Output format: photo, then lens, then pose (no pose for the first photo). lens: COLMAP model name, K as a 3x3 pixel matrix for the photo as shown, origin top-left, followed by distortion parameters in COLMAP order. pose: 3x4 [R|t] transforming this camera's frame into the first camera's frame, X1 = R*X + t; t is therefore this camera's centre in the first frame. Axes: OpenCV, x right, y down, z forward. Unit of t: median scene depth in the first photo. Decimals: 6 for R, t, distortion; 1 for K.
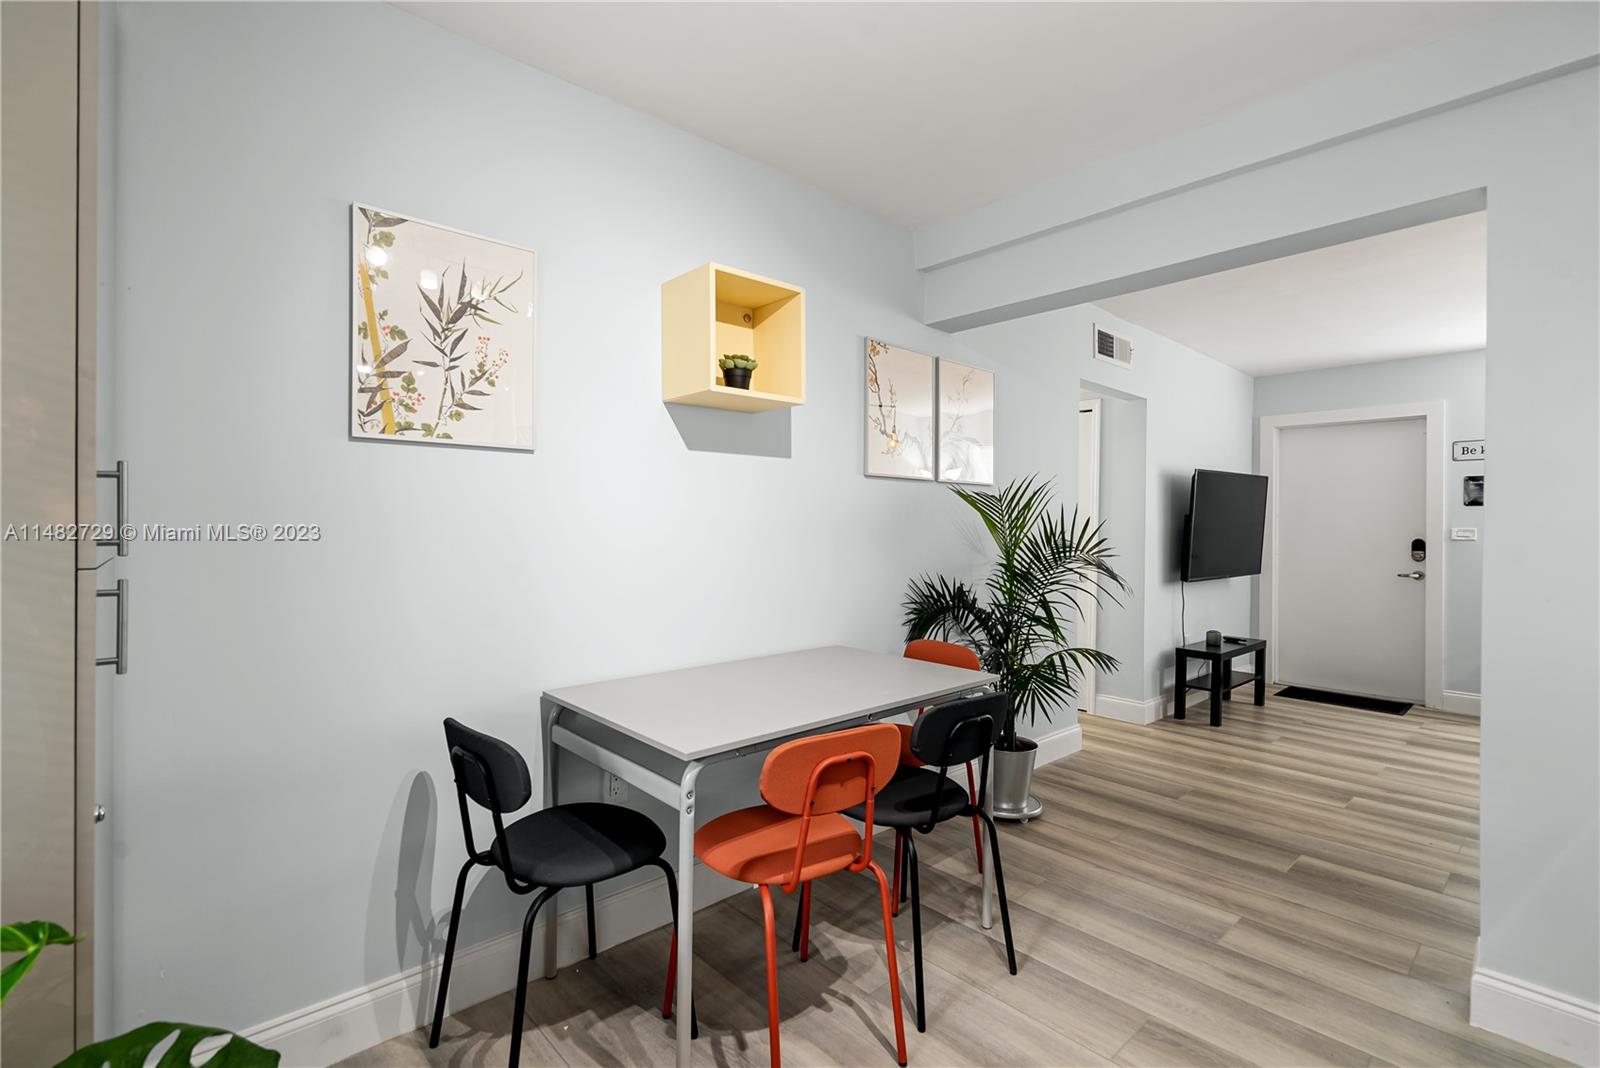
lens RADIAL K [[734.1, 0, 786.9], [0, 734.1, 526.9], [0, 0, 1]] dist [-0.003974, 0.003010]
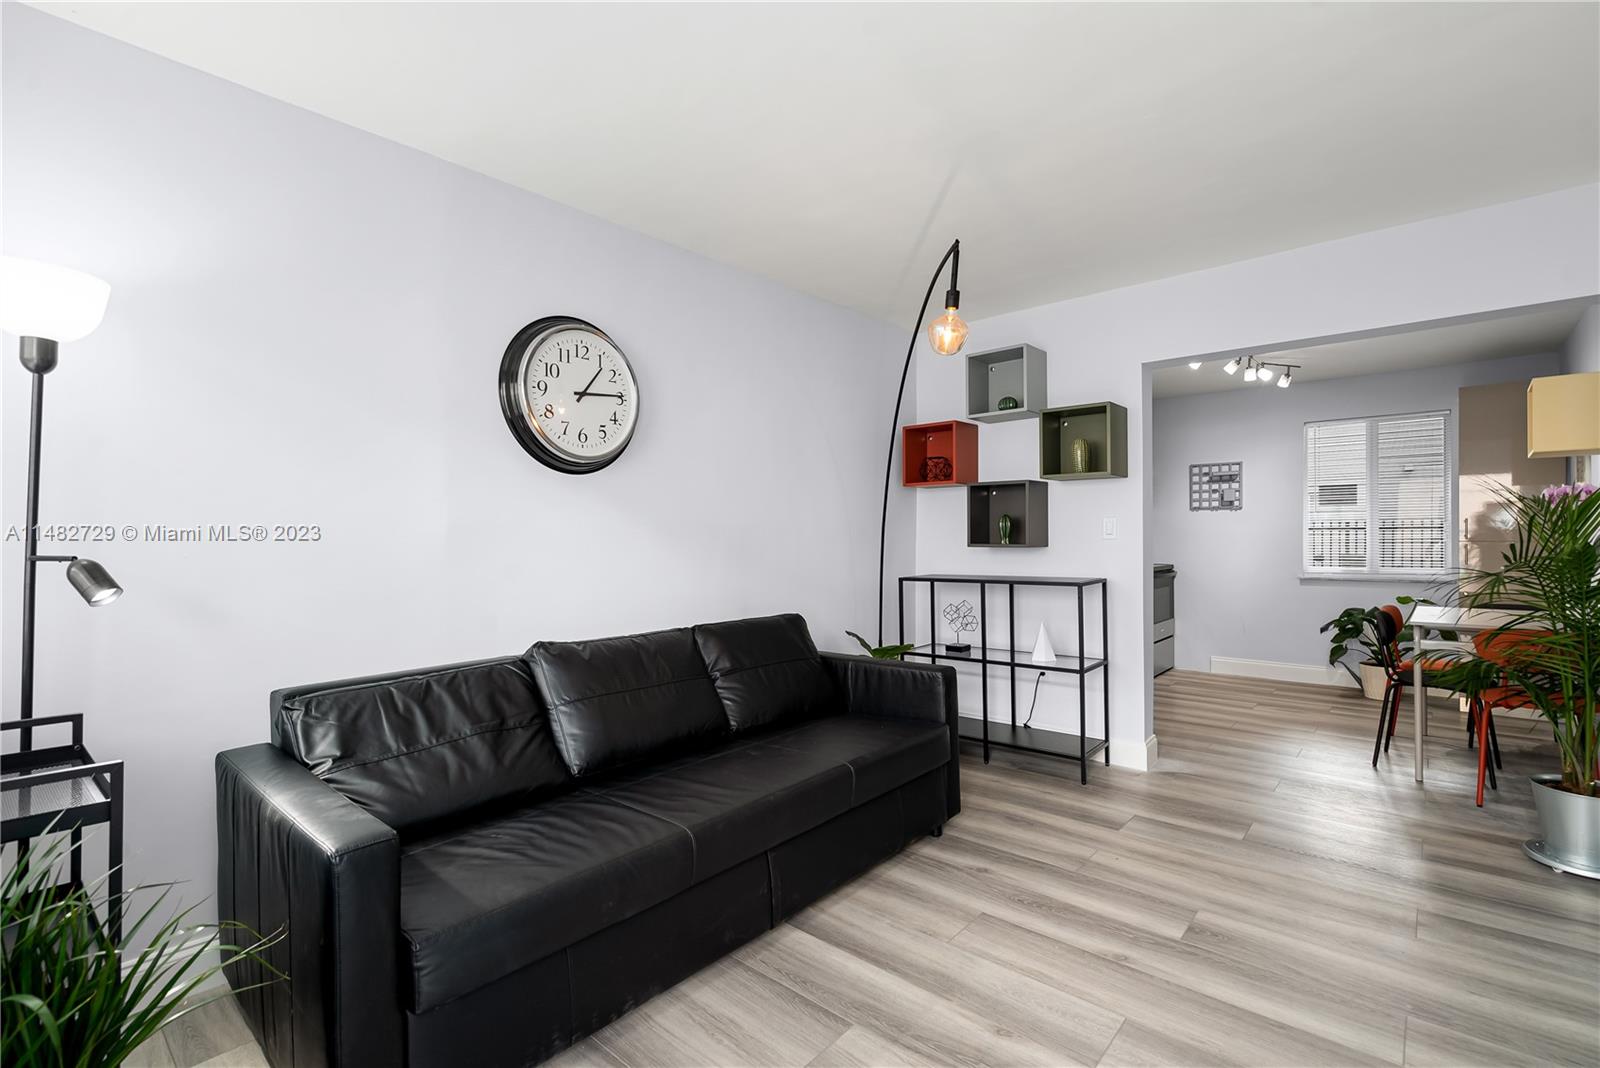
lens RADIAL K [[734.1, 0, 793.4], [0, 734.1, 531.0], [0, 0, 1]] dist [-0.003974, 0.003010]
pose [[-0.993867, -0.006935, -0.110369, 0.864689], [-0.006441, 0.999968, -0.004832, 0.009196], [0.110398, -0.004091, -0.993879, 1.169857]]
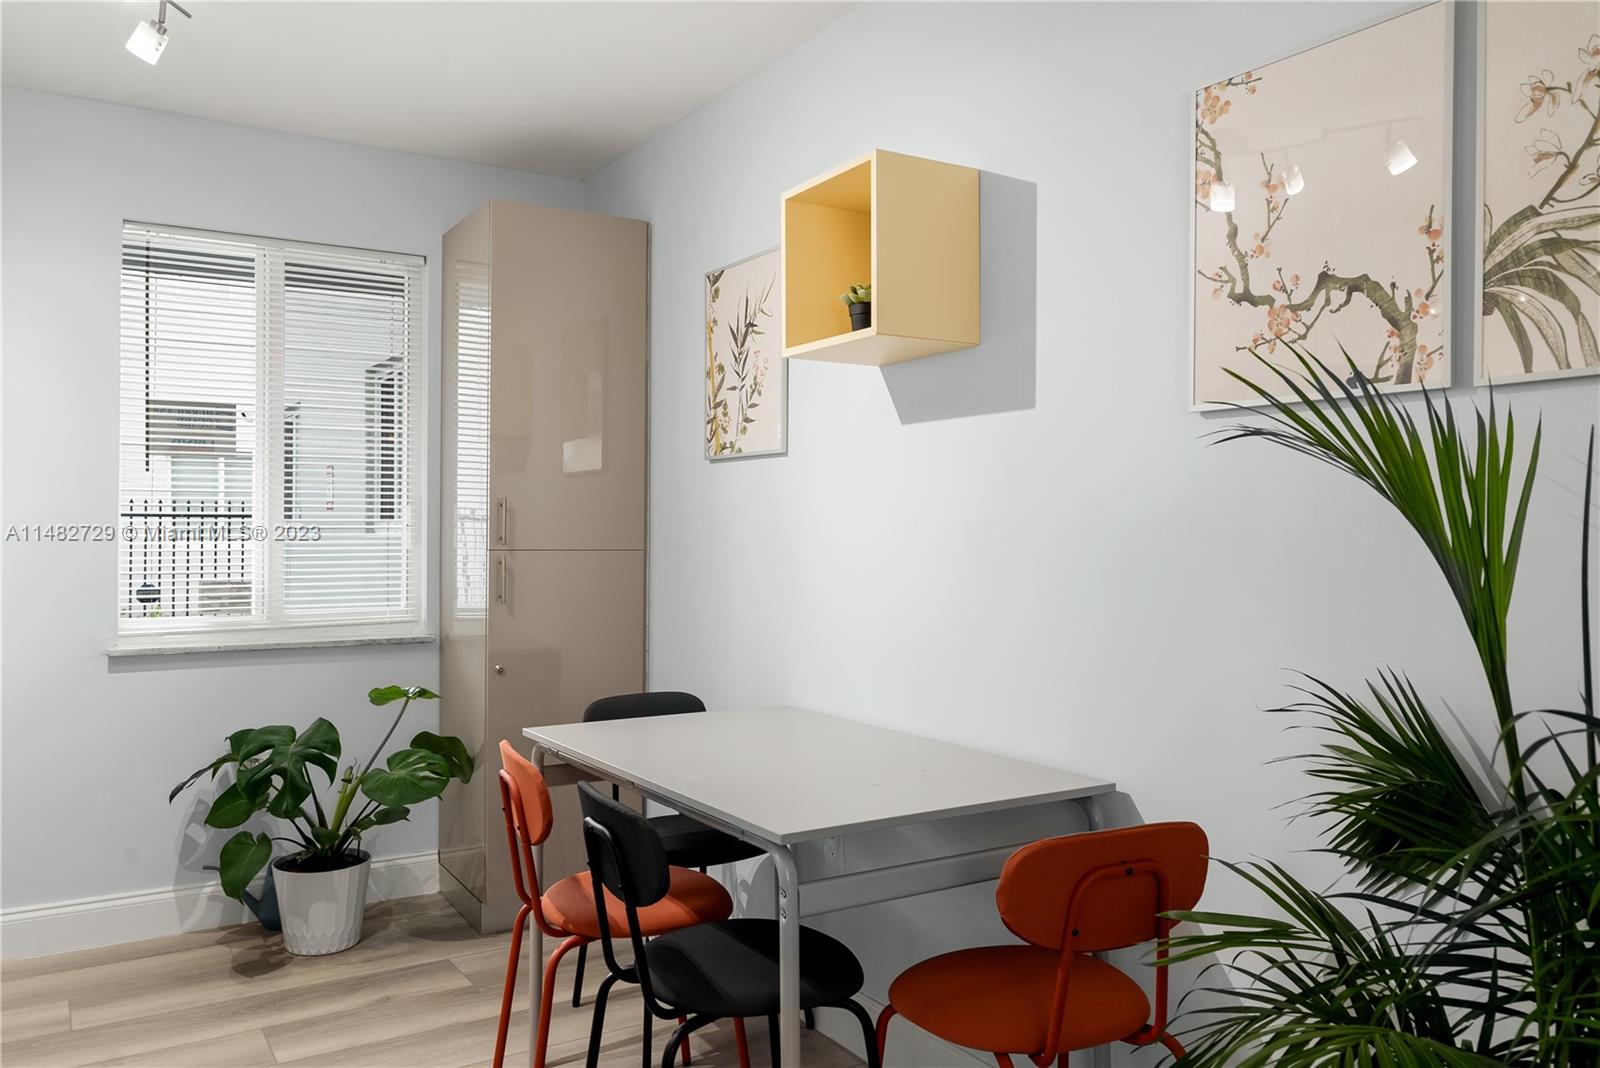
lens RADIAL K [[1198.8, 0, 798.0], [0, 1198.8, 531.8], [0, 0, 1]] dist [-0.000227, -0.000198]
pose [[-0.168218, -0.008426, -0.985714, 0.509015], [-0.011899, 0.999908, -0.006517, 0.003743], [0.985678, 0.010633, -0.168303, 0.546562]]
